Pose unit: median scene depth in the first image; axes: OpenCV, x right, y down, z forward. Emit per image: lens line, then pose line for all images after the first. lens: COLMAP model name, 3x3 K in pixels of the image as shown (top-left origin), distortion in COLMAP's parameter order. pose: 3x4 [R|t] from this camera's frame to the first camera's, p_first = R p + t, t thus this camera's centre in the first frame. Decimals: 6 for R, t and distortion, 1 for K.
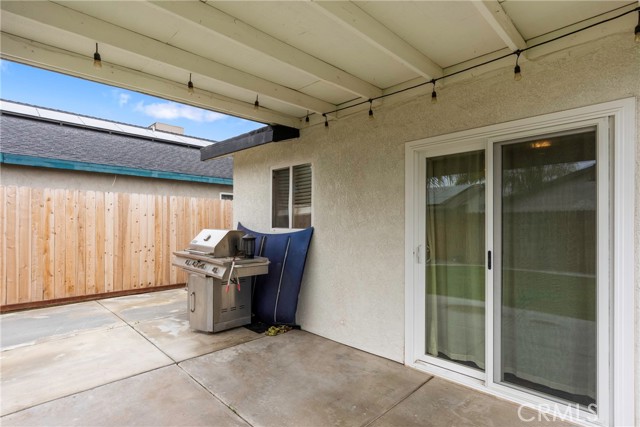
lens RADIAL K [[314.9, 0, 316.9], [0, 314.9, 224.6], [0, 0, 1]] dist [-0.010422, -0.000090]
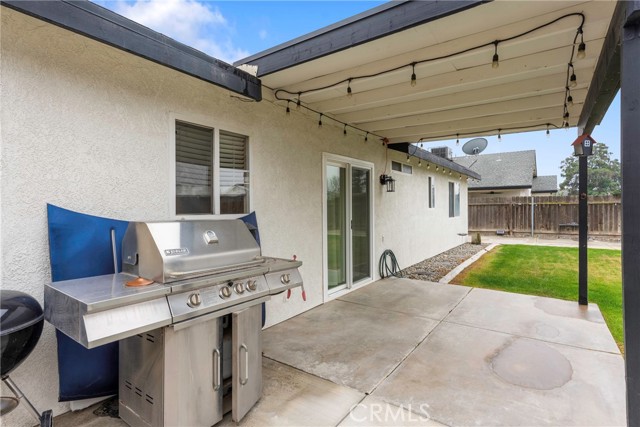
lens RADIAL K [[314.9, 0, 329.5], [0, 314.9, 205.0], [0, 0, 1]] dist [-0.010422, -0.000090]
pose [[-0.163426, 0.002216, 0.986553, -1.040534], [0.005980, 0.999981, -0.001255, -0.008340], [-0.986537, 0.005695, -0.163436, 1.074674]]
